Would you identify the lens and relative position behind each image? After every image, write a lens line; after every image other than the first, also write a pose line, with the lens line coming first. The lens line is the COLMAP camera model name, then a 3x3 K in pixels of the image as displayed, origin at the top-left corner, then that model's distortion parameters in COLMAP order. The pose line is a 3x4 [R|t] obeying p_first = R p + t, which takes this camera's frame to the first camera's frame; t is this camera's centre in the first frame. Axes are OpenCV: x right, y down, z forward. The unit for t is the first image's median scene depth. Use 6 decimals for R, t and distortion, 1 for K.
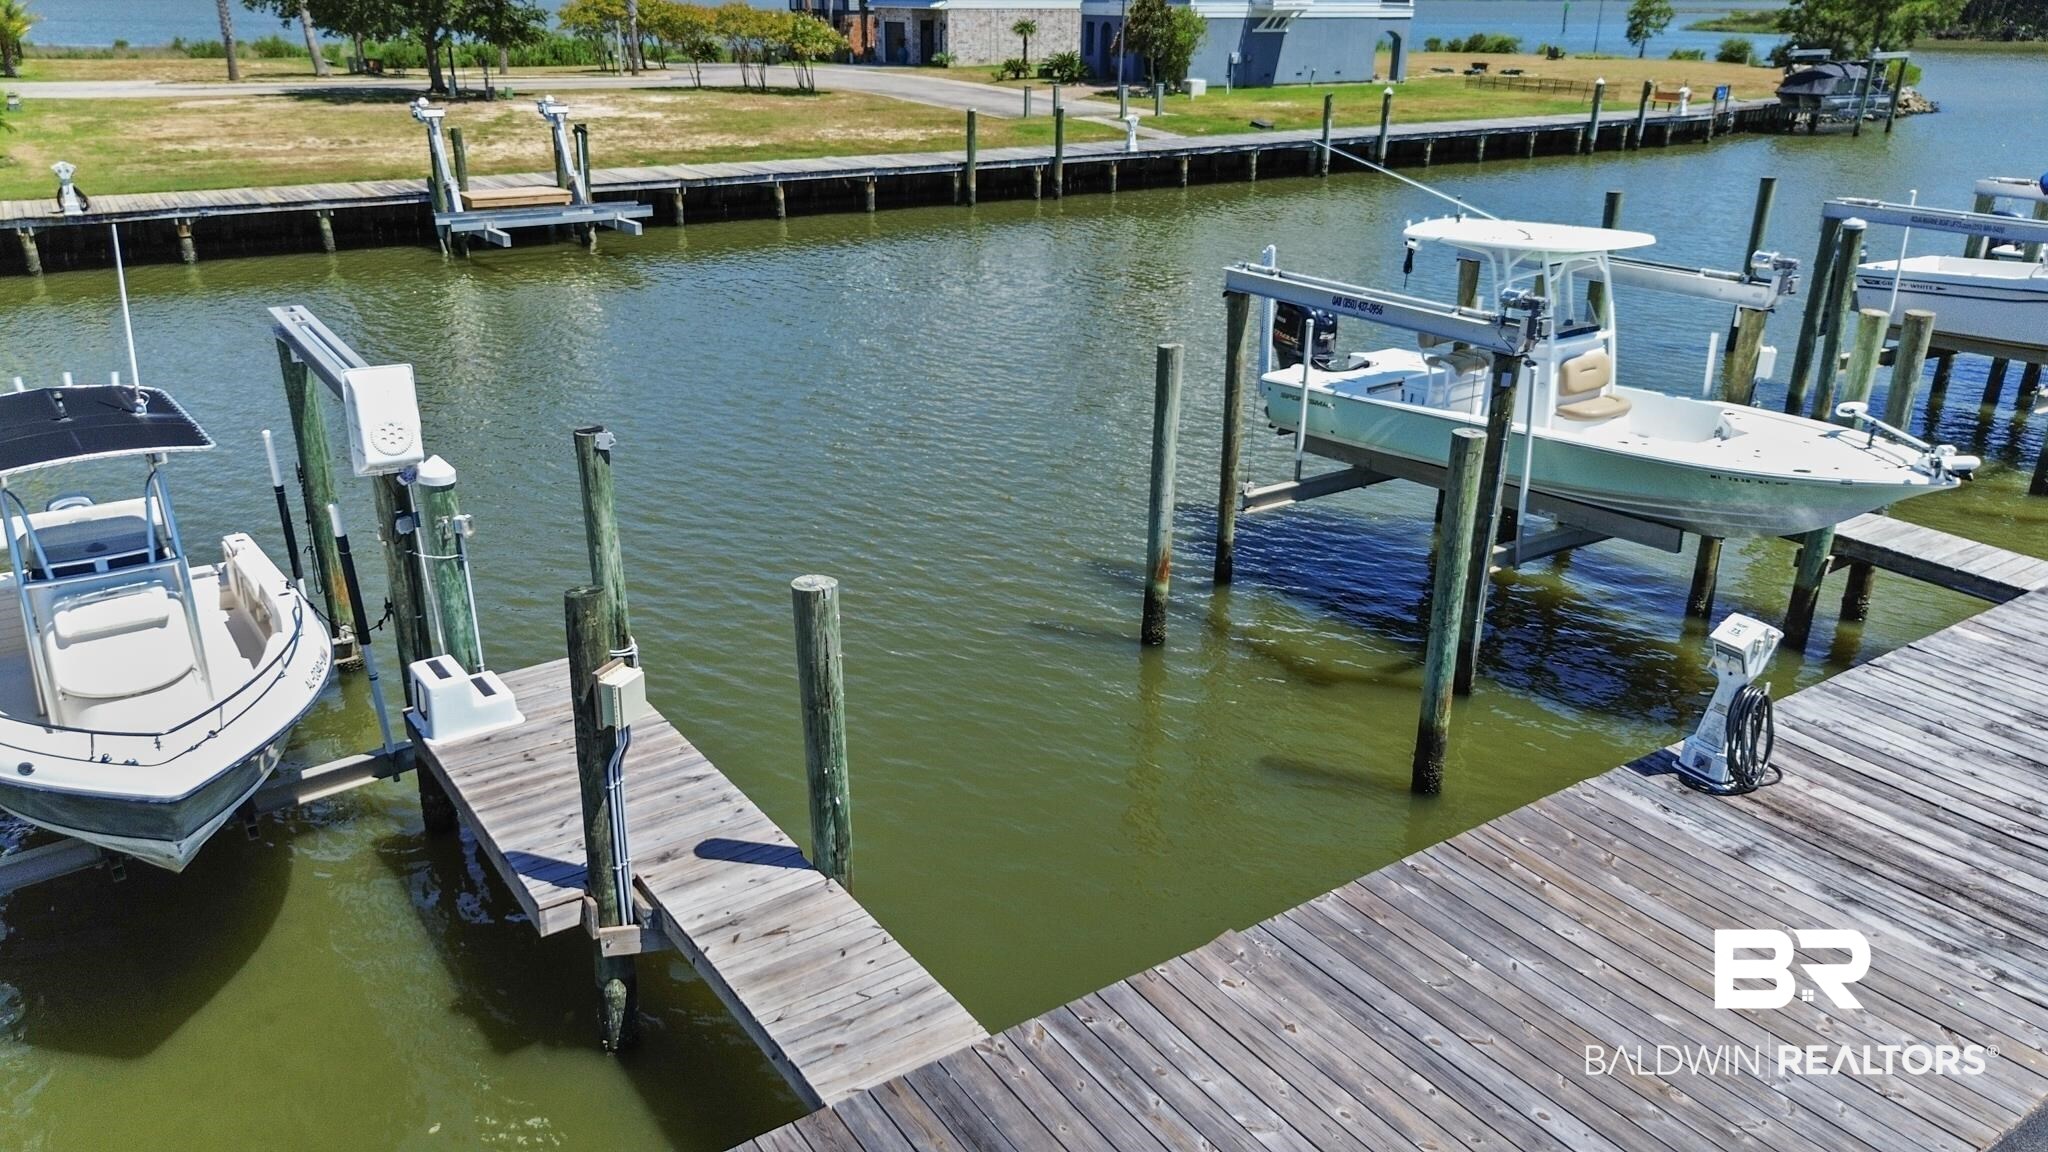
lens RADIAL K [[1431.7, 0, 1026.8], [0, 1431.7, 585.2], [0, 0, 1]] dist [0.043009, -0.034641]
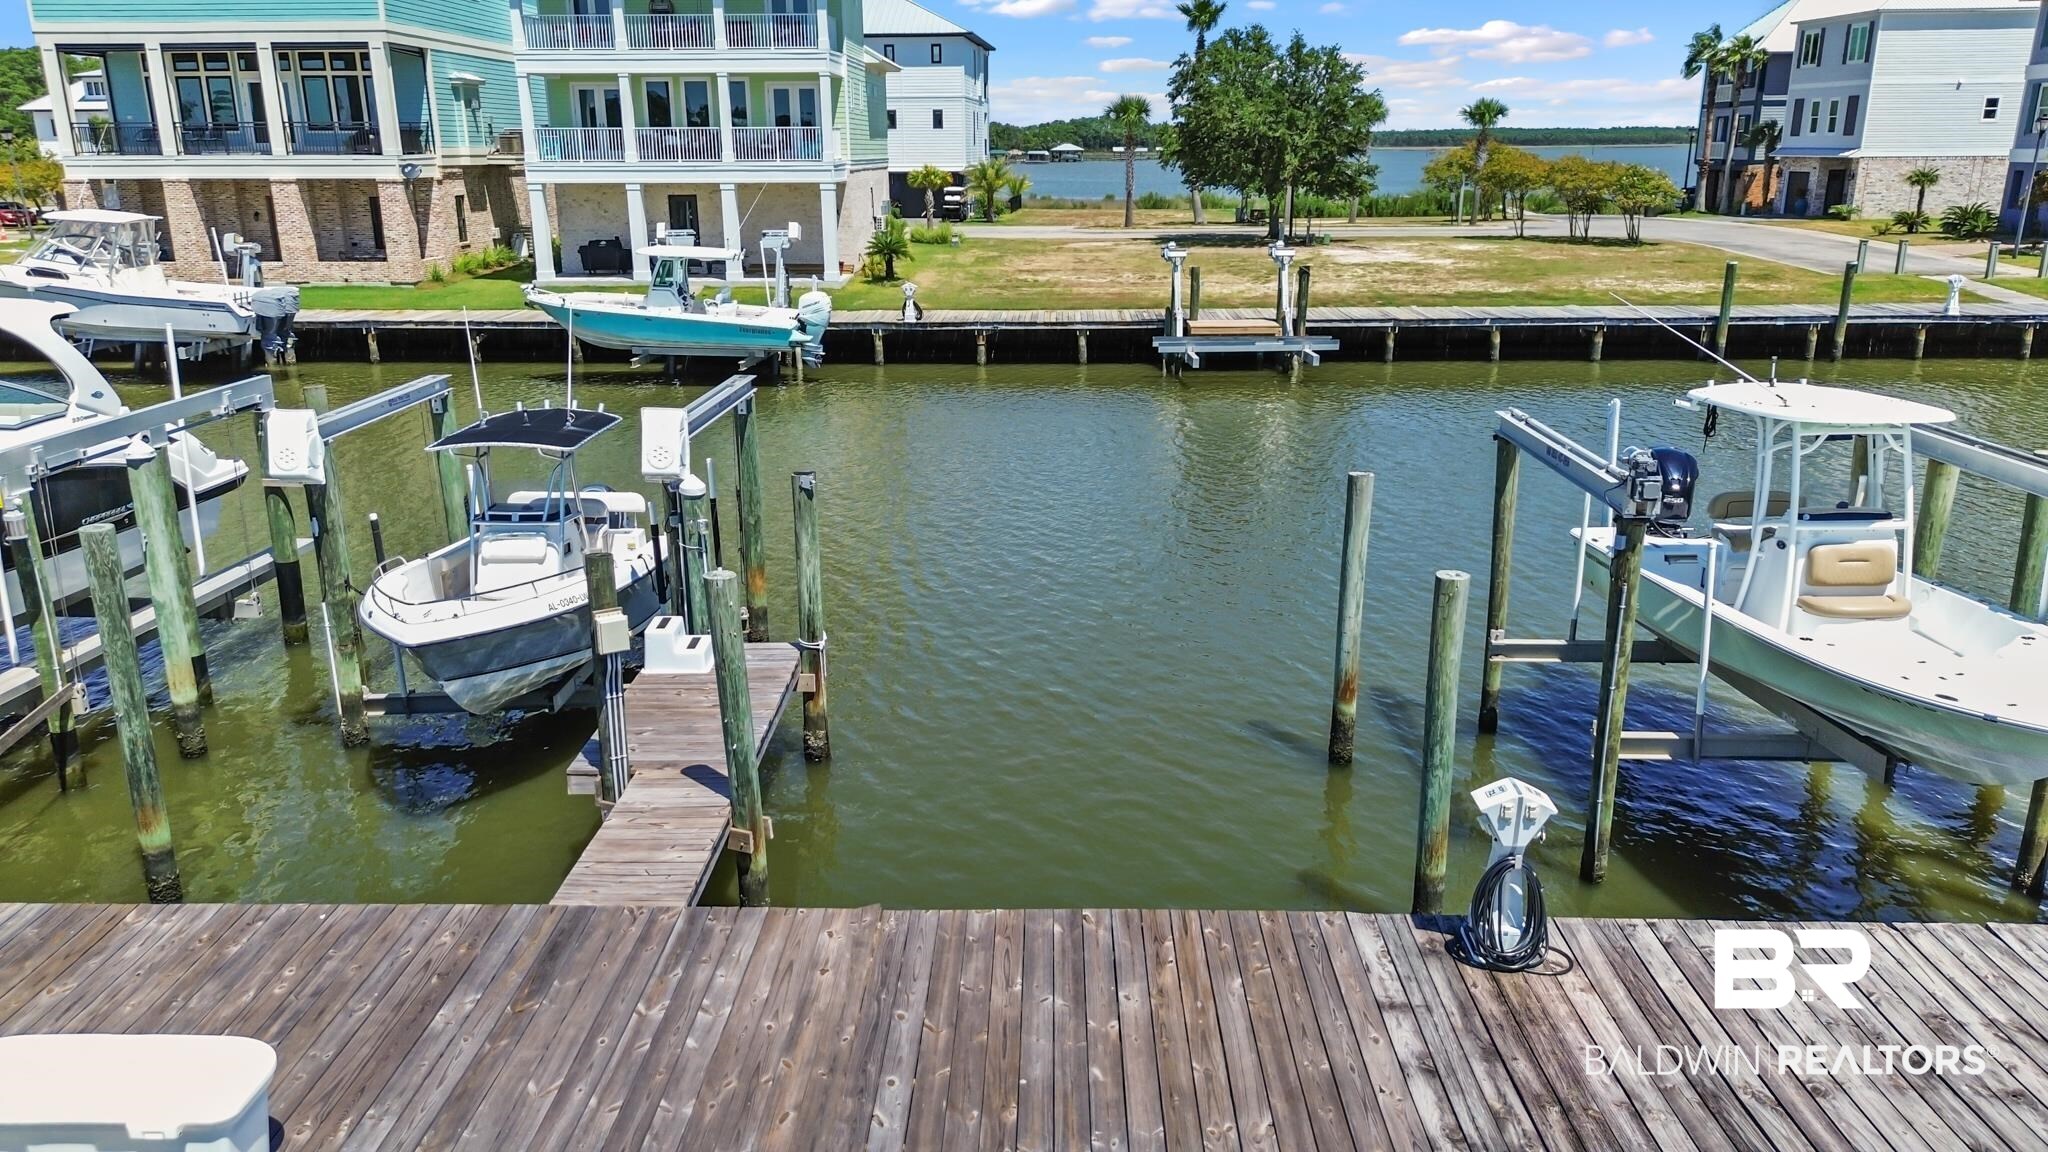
lens RADIAL K [[1431.7, 0, 1039.9], [0, 1431.7, 588.4], [0, 0, 1]] dist [0.043009, -0.034641]
pose [[0.817640, 0.155752, -0.554261, 0.477711], [-0.206706, 0.977939, -0.030121, -0.006248], [0.537343, 0.139197, 0.831798, 0.017578]]
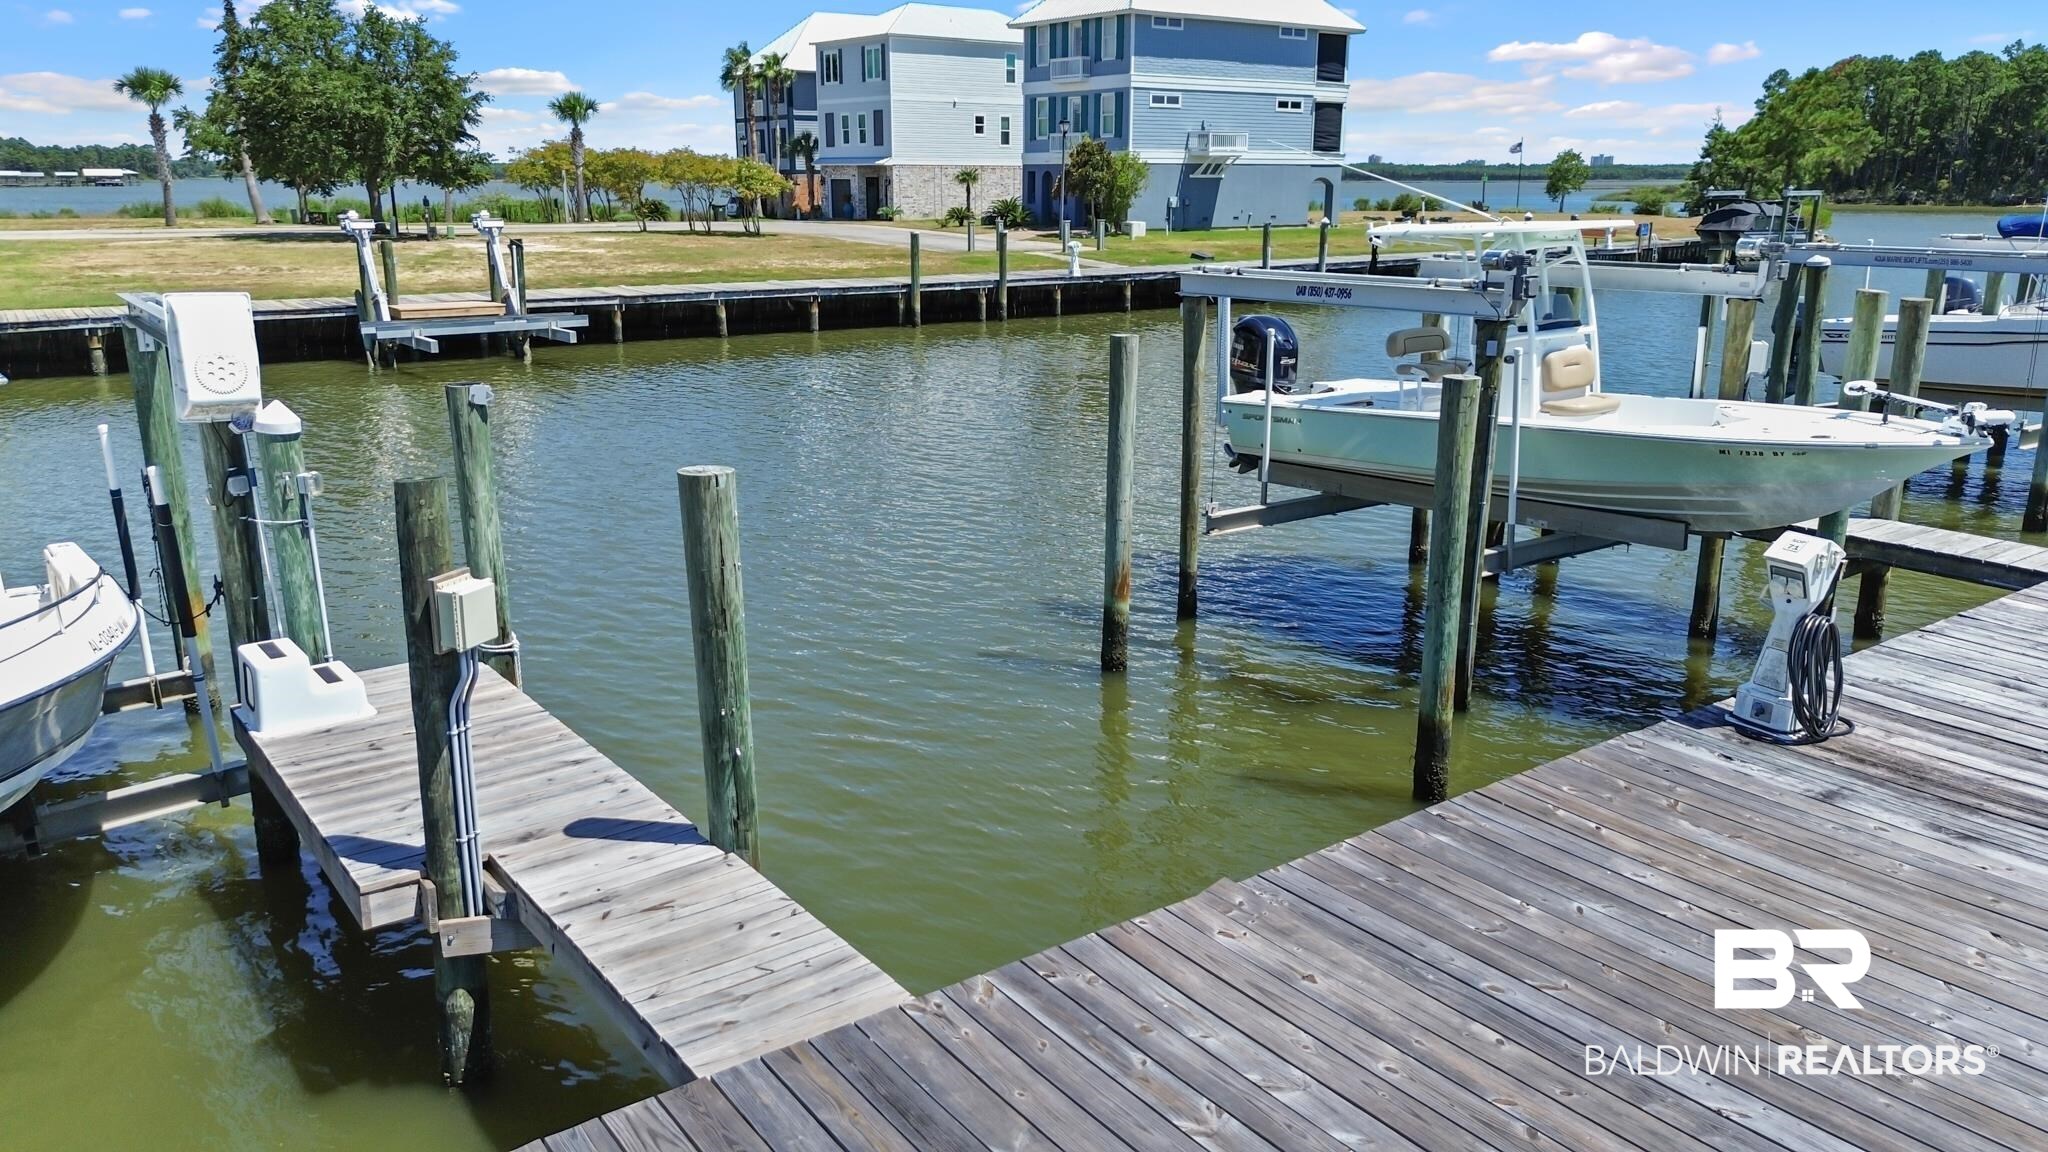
lens RADIAL K [[1431.7, 0, 1024.8], [0, 1431.7, 589.1], [0, 0, 1]] dist [0.043009, -0.034641]
pose [[0.999311, -0.017651, 0.032635, 0.003623], [0.021127, 0.993770, -0.109431, 0.089418], [-0.030500, 0.110045, 0.993458, 0.102644]]
